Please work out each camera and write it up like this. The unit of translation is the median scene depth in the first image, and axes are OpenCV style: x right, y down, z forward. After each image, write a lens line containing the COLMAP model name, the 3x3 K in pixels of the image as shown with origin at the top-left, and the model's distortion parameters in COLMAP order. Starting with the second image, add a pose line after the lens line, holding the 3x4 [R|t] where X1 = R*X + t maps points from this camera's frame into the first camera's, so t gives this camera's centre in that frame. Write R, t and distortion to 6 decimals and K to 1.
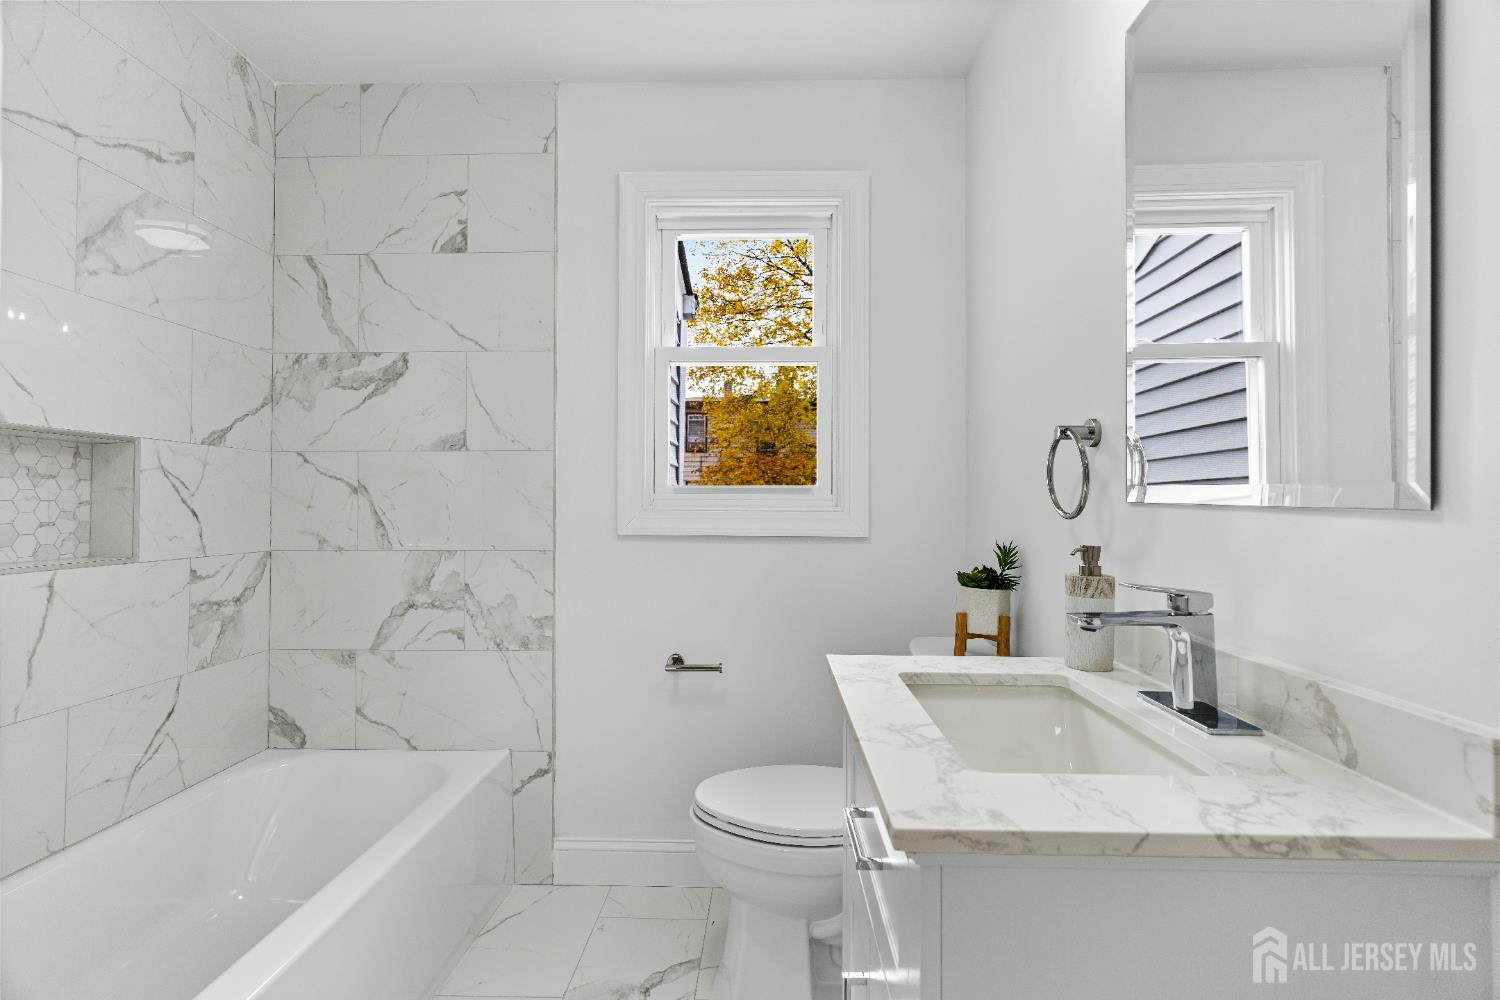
lens RADIAL K [[669.6, 0, 751.5], [0, 669.6, 497.7], [0, 0, 1]] dist [-0.008684, 0.002687]
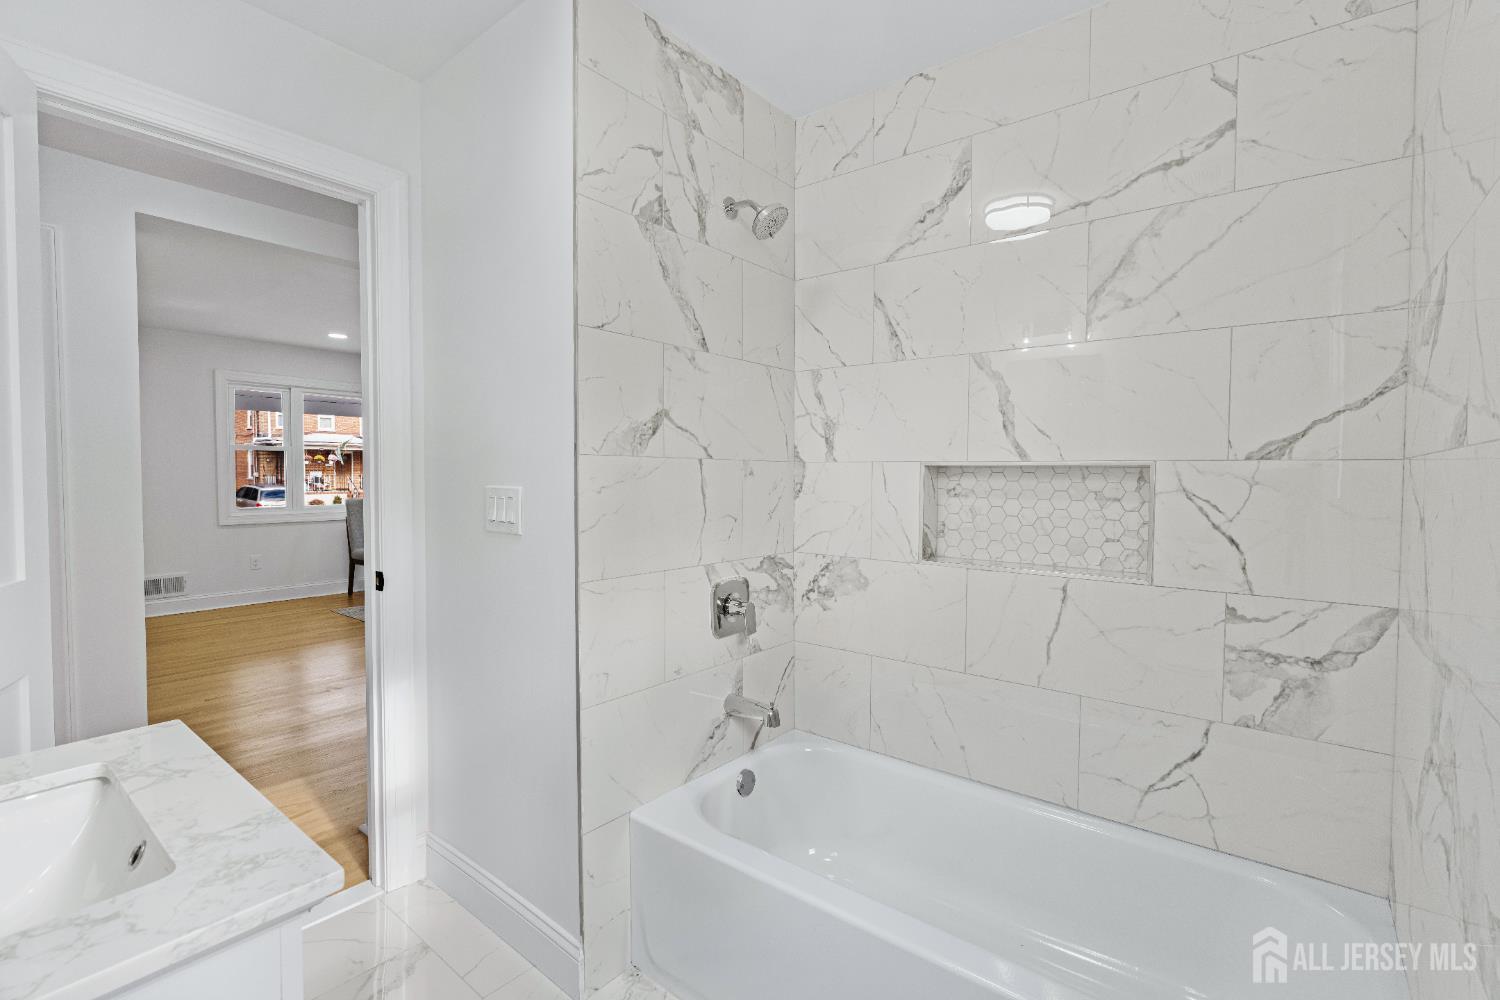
lens RADIAL K [[669.6, 0, 754.9], [0, 669.6, 496.4], [0, 0, 1]] dist [-0.008684, 0.002687]
pose [[-0.600138, 0.018187, -0.799690, 0.231337], [-0.000408, 0.999734, 0.023042, -0.057473], [0.799896, 0.014155, -0.599971, 1.082755]]
